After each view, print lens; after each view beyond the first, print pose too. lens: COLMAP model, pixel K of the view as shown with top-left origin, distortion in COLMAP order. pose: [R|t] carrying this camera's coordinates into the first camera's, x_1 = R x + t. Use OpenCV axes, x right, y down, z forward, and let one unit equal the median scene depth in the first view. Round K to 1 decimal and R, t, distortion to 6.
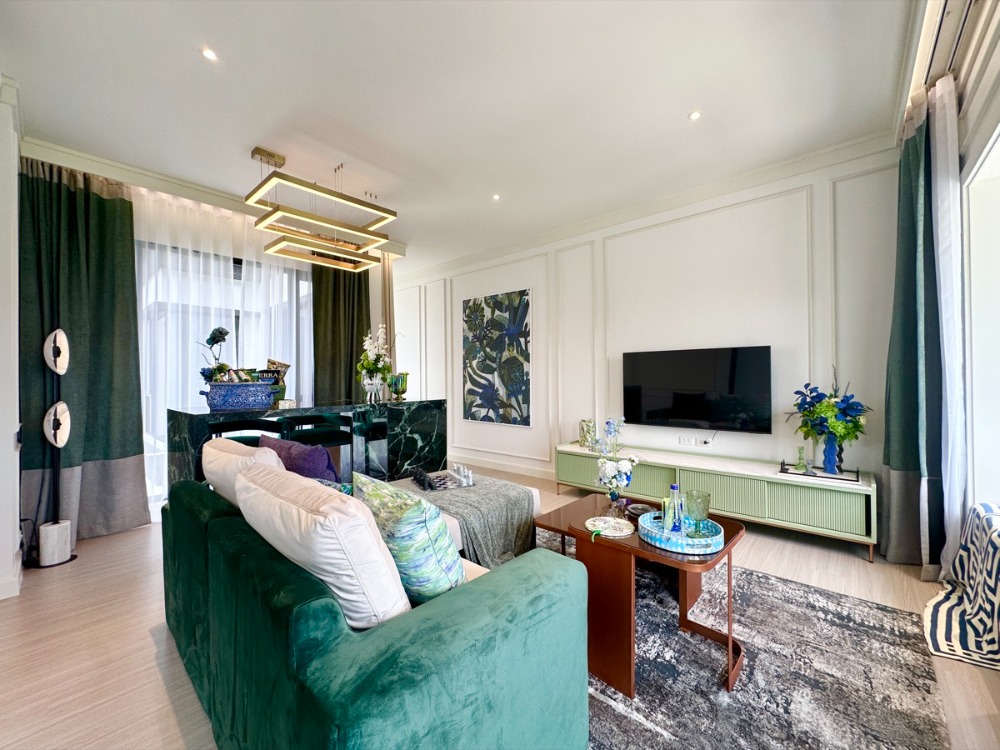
lens RADIAL K [[401.0, 0, 499.1], [0, 401.0, 373.0], [0, 0, 1]] dist [-0.002959, 0.000756]
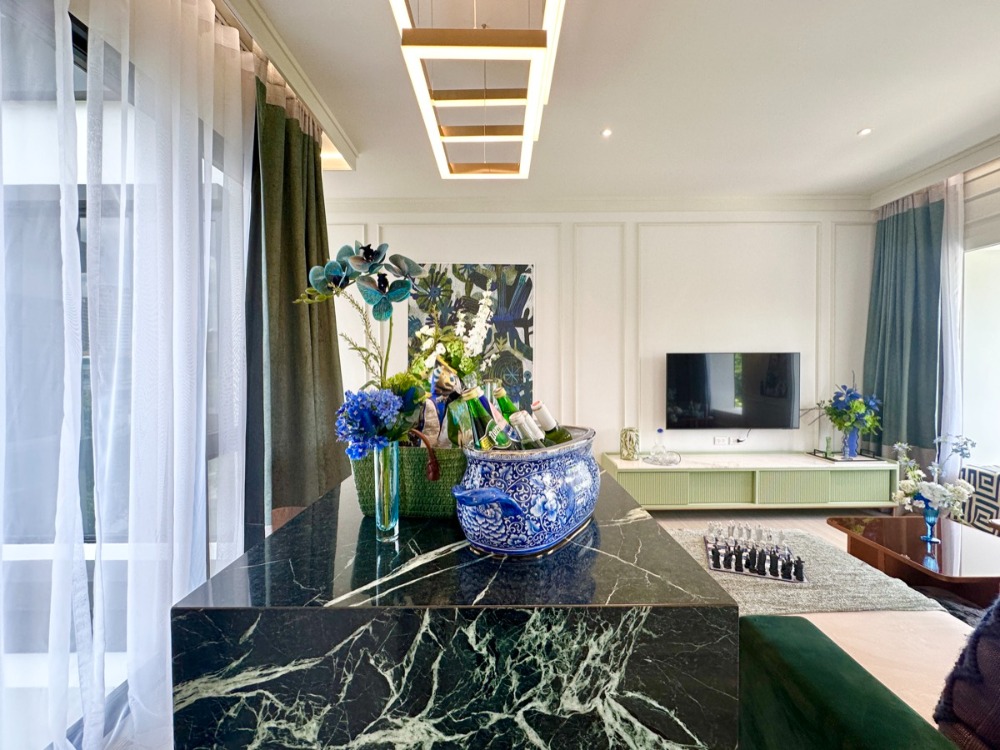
lens RADIAL K [[401.0, 0, 500.6], [0, 401.0, 377.6], [0, 0, 1]] dist [-0.002959, 0.000756]
pose [[0.746897, -0.000974, 0.664939, -0.481797], [-0.008065, 0.999912, 0.010524, -0.000116], [-0.664891, -0.013223, 0.746824, 0.460304]]
